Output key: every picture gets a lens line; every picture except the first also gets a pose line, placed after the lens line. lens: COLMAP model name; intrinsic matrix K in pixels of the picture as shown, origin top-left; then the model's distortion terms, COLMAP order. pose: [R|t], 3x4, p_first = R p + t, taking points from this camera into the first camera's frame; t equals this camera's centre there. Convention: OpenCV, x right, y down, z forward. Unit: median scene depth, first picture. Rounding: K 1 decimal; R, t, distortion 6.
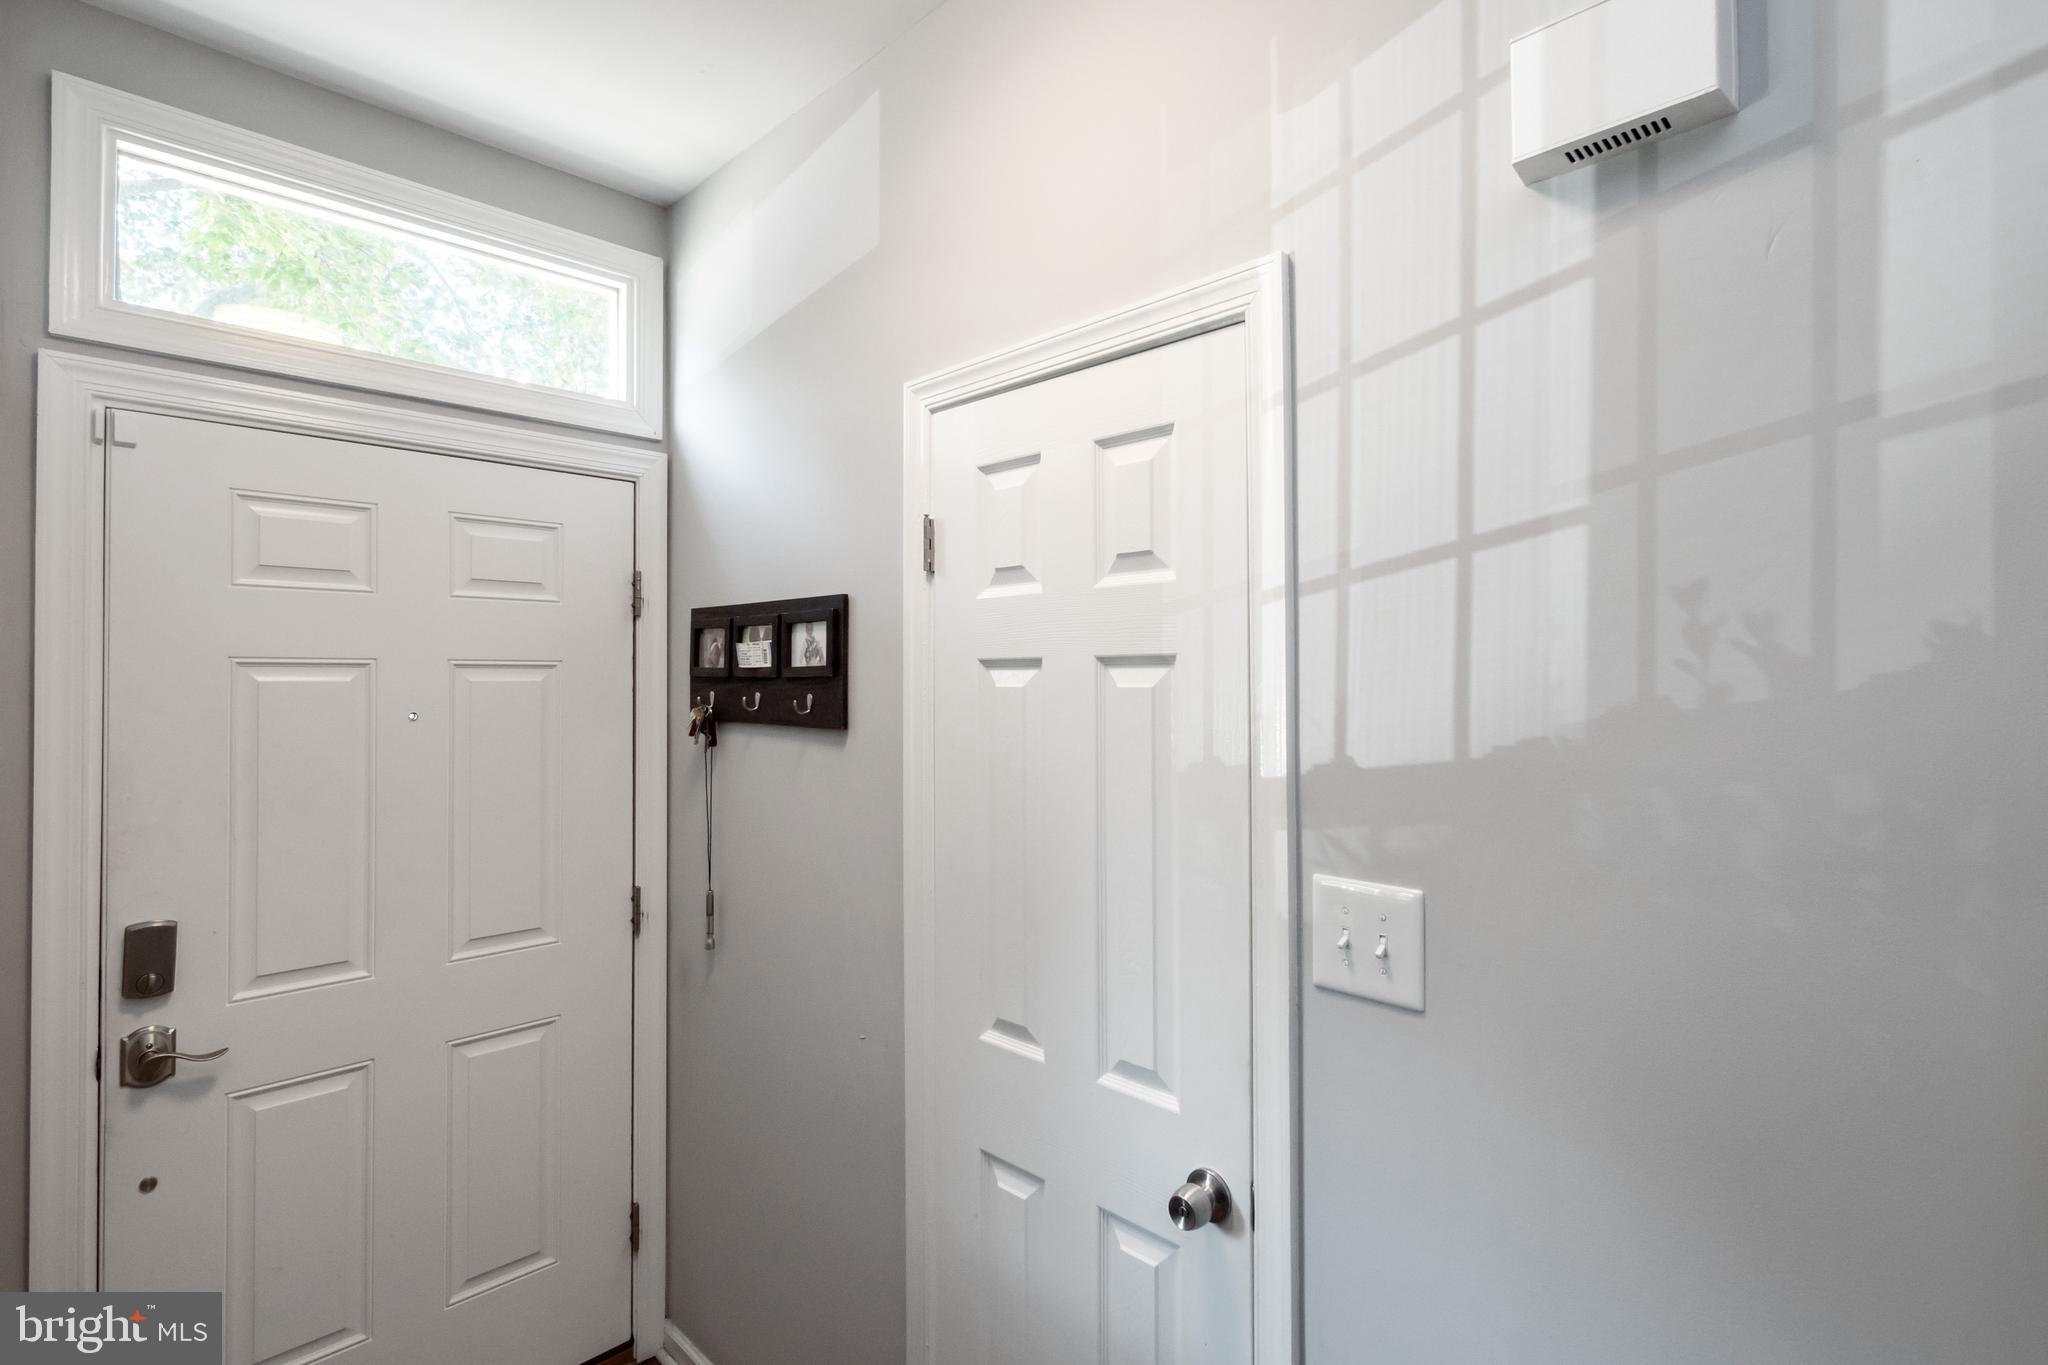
lens RADIAL K [[960.2, 0, 1024.0], [0, 960.2, 682.5], [0, 0, 1]] dist [-0.001048, 0.000049]
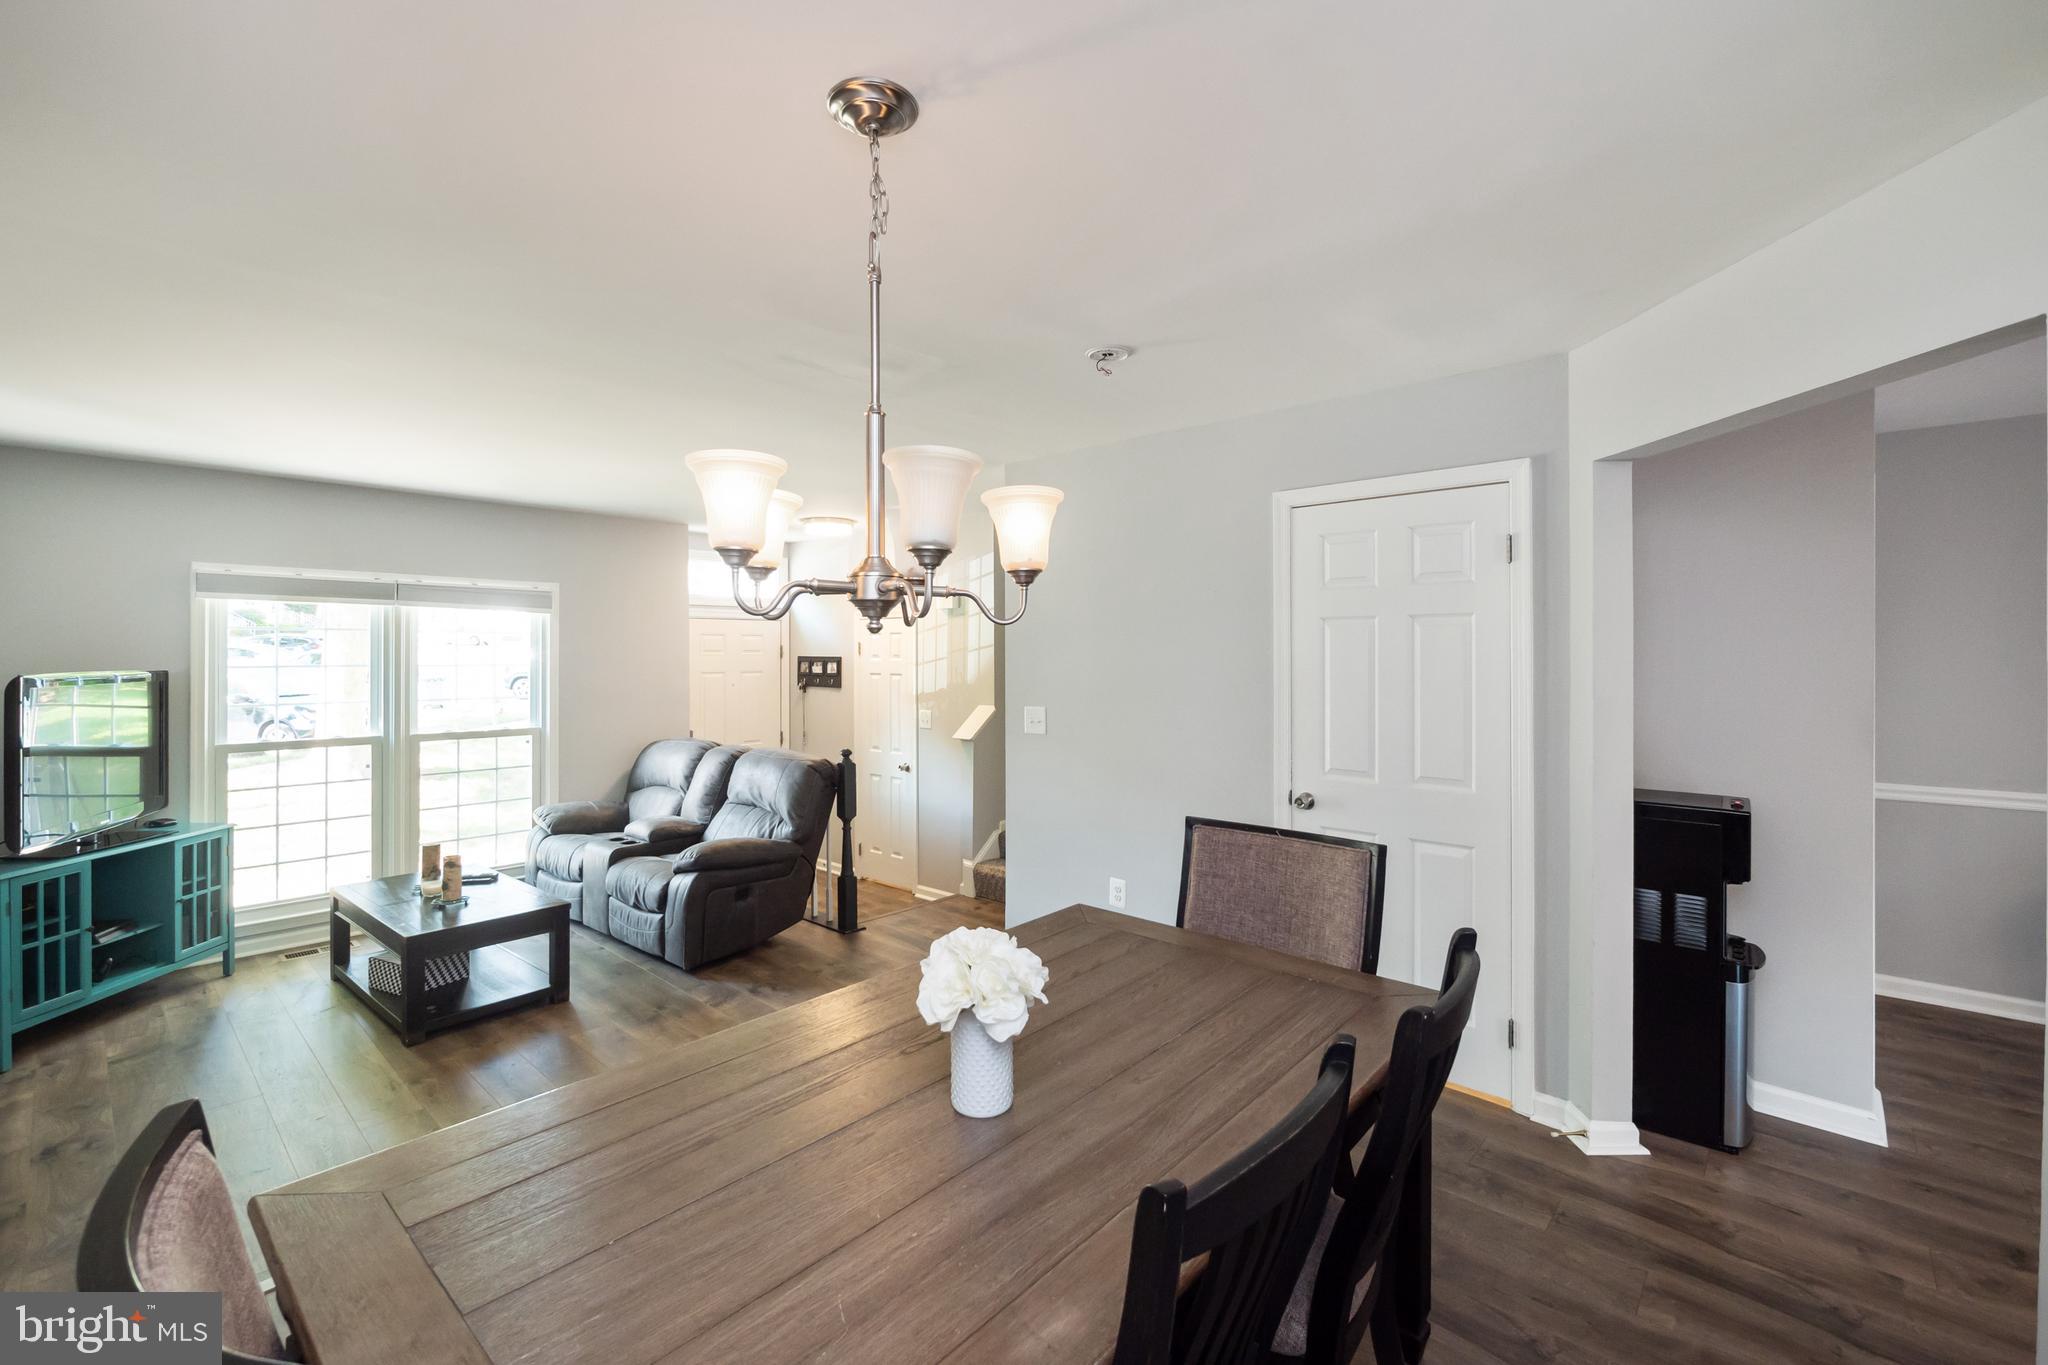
lens RADIAL K [[886.8, 0, 1024.6], [0, 886.8, 652.3], [0, 0, 1]] dist [-0.001768, -0.000199]
pose [[0.998421, 0.005652, 0.055896, 0.454846], [-0.005405, 0.999975, -0.004570, -0.105483], [-0.055921, 0.004261, 0.998426, -3.307310]]
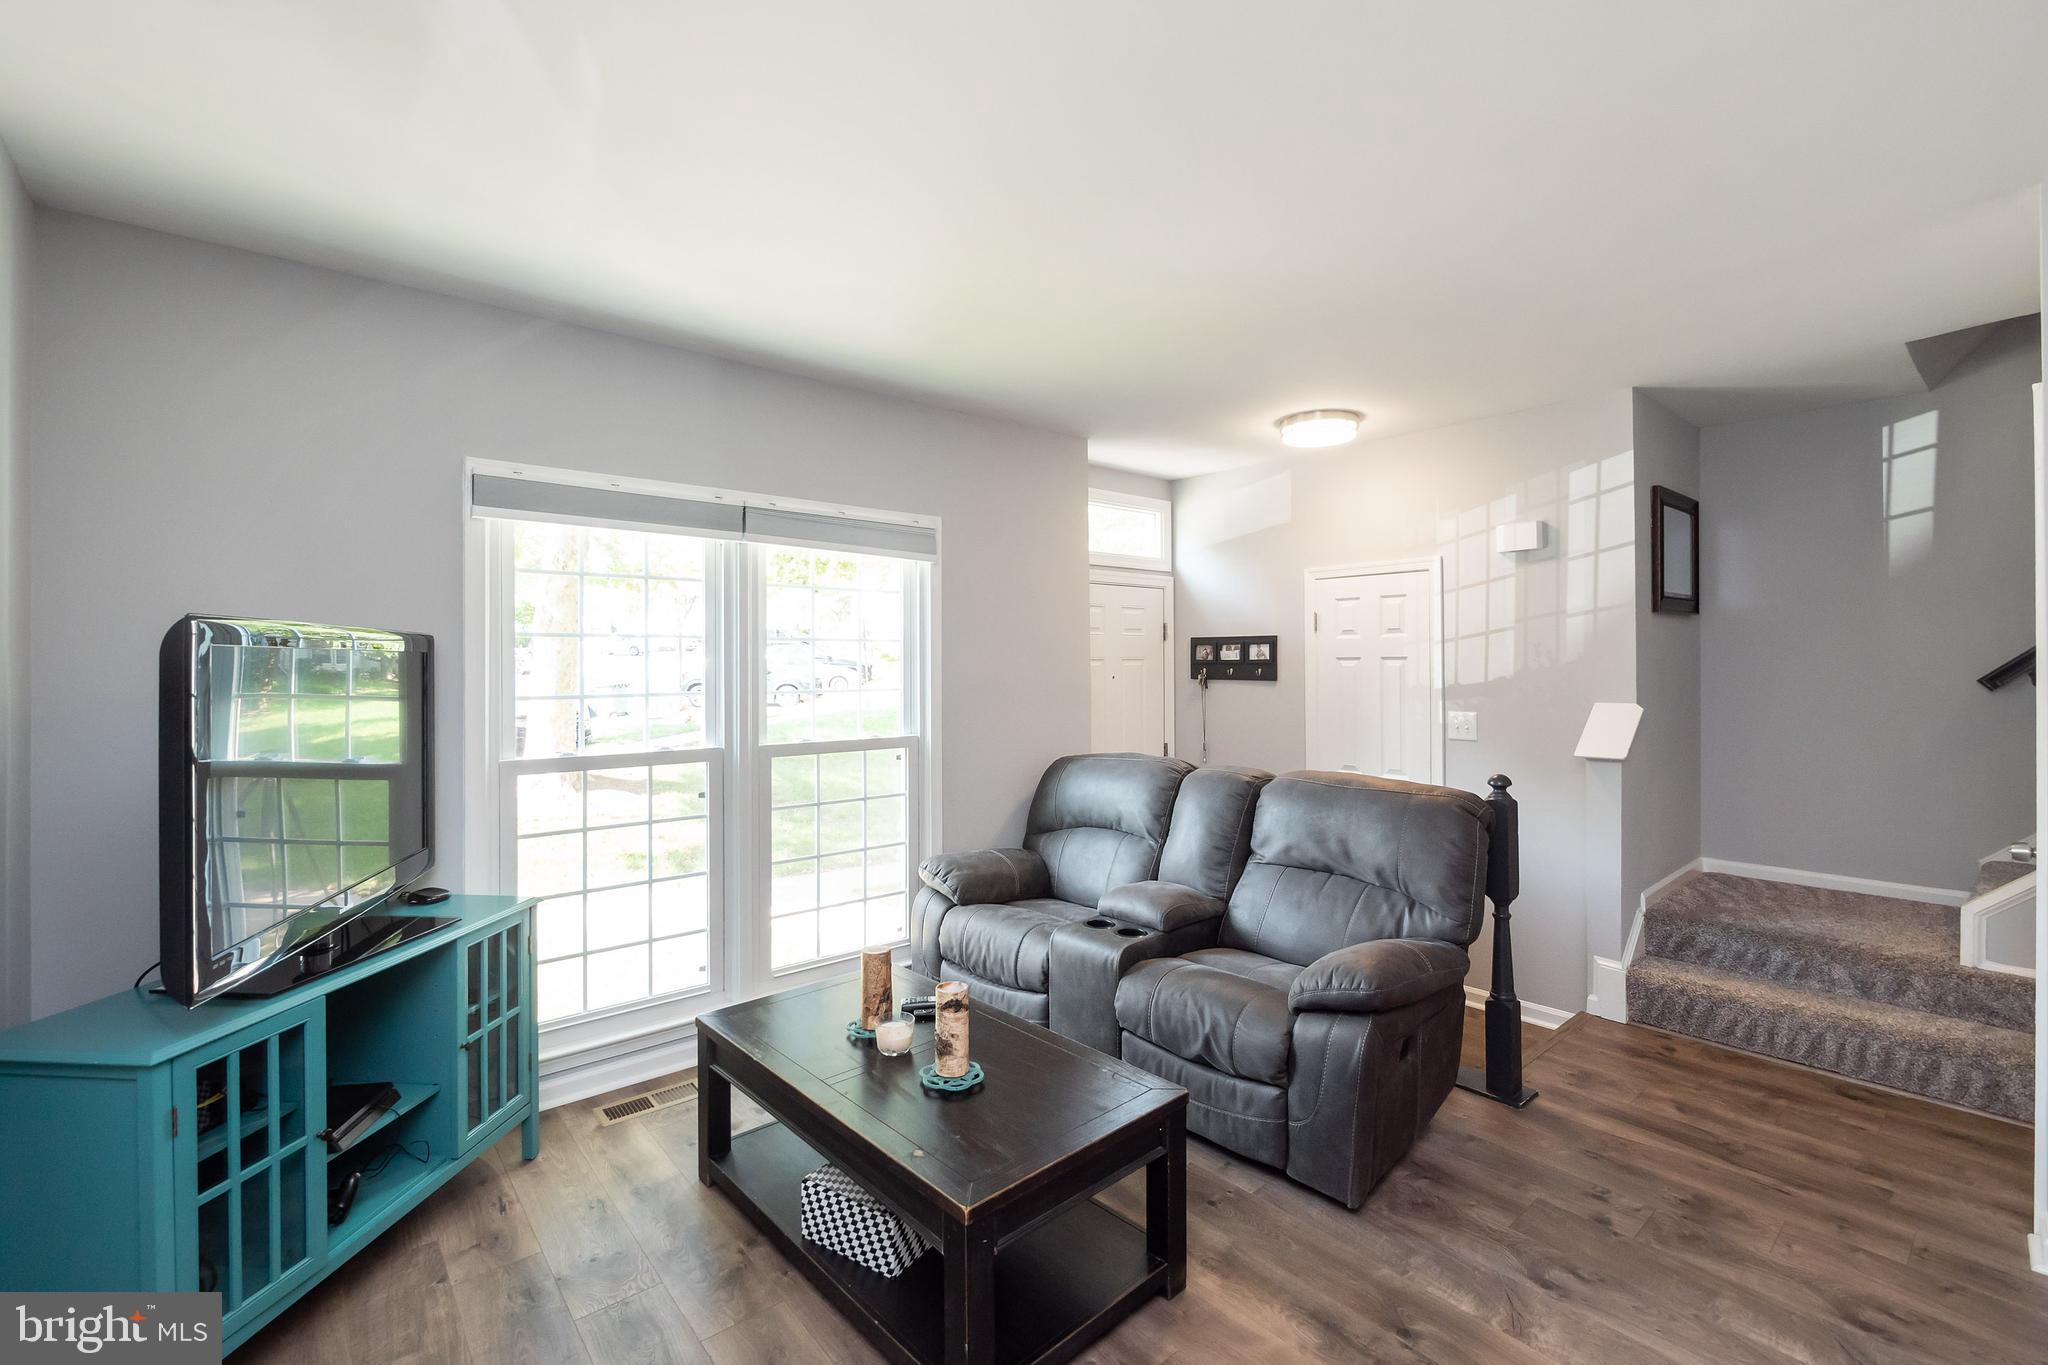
lens RADIAL K [[882.9, 0, 1018.1], [0, 882.9, 666.3], [0, 0, 1]] dist [-0.001424, -0.000078]
pose [[0.997150, -0.000599, -0.075439, -0.844385], [0.000386, 0.999996, -0.002837, 0.013391], [0.075440, 0.002800, 0.997146, -1.955749]]
